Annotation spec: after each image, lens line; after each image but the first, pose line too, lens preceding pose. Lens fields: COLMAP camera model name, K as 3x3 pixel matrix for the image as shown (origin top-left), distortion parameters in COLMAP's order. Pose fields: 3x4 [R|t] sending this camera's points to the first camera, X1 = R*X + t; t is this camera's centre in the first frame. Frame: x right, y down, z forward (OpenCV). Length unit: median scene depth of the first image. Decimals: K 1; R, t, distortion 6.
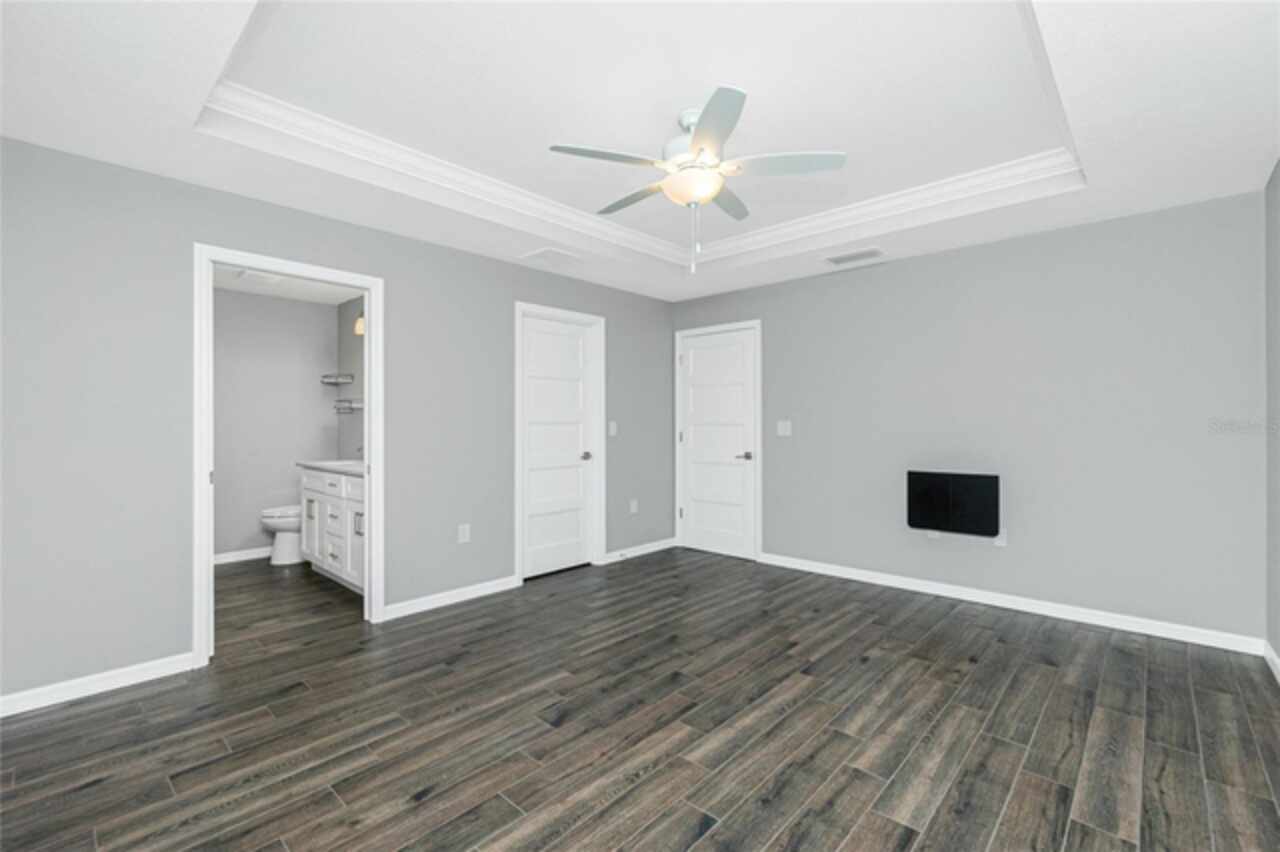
lens RADIAL K [[554.5, 0, 640.0], [0, 554.5, 426.0], [0, 0, 1]] dist [-0.003021, 0.000082]
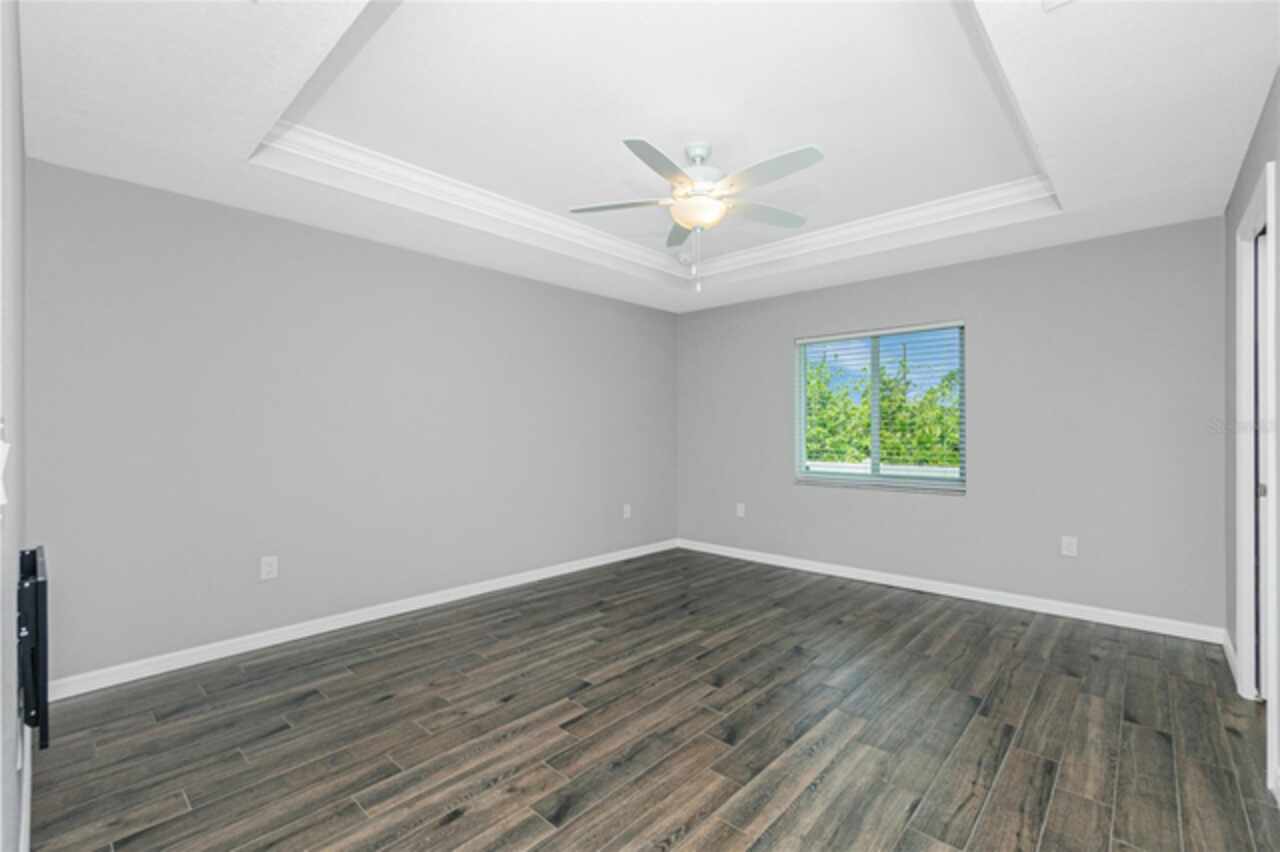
lens RADIAL K [[554.5, 0, 640.0], [0, 554.5, 426.0], [0, 0, 1]] dist [-0.003021, 0.000082]
pose [[-0.999975, 0.005077, -0.004931, 0.208682], [0.005096, 0.999979, -0.003919, -0.007931], [0.004911, -0.003944, -0.999980, 2.007189]]
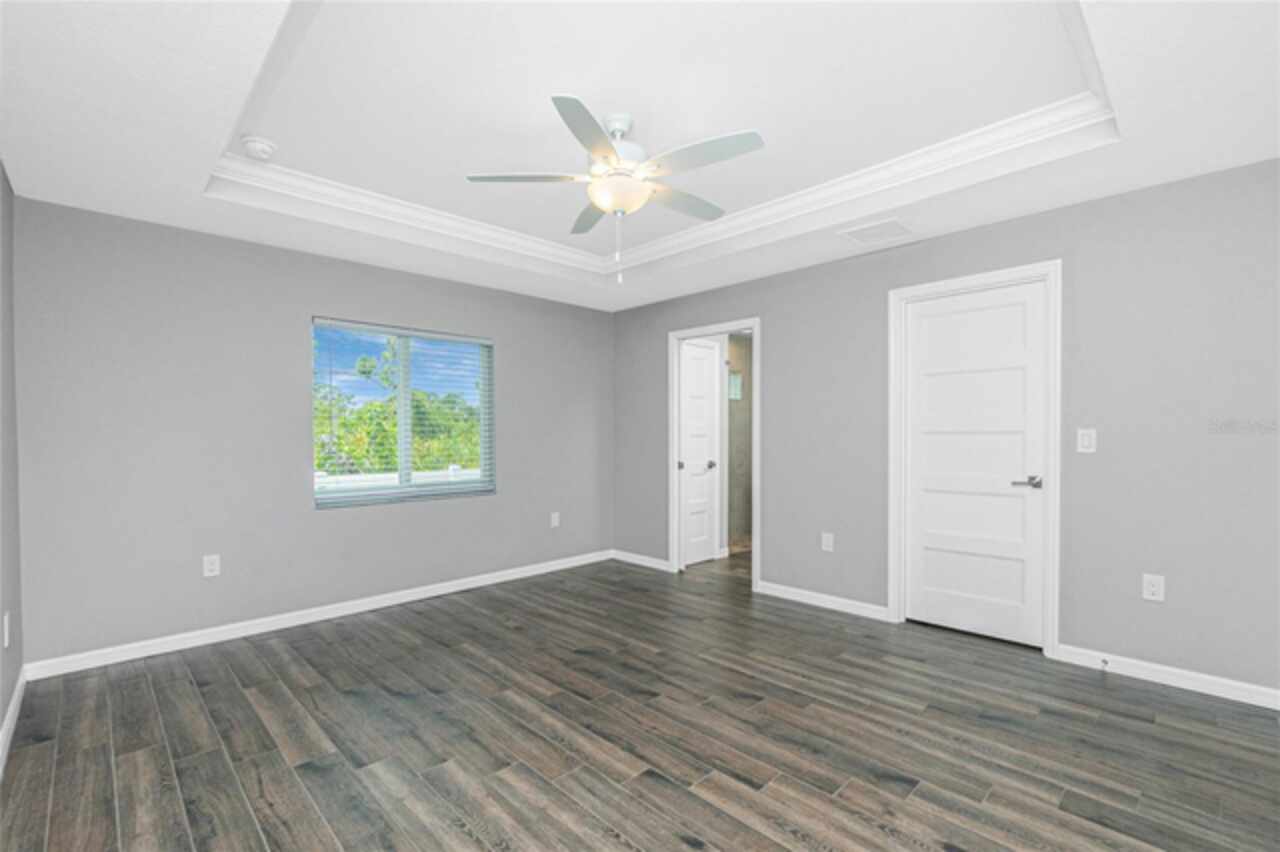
lens RADIAL K [[566.3, 0, 643.0], [0, 566.3, 444.5], [0, 0, 1]] dist [-0.010957, 0.000346]
pose [[-0.042061, 0.018458, -0.998945, 1.047044], [0.001436, 0.999829, 0.018413, -0.002760], [0.999114, -0.000660, -0.042080, 1.034900]]
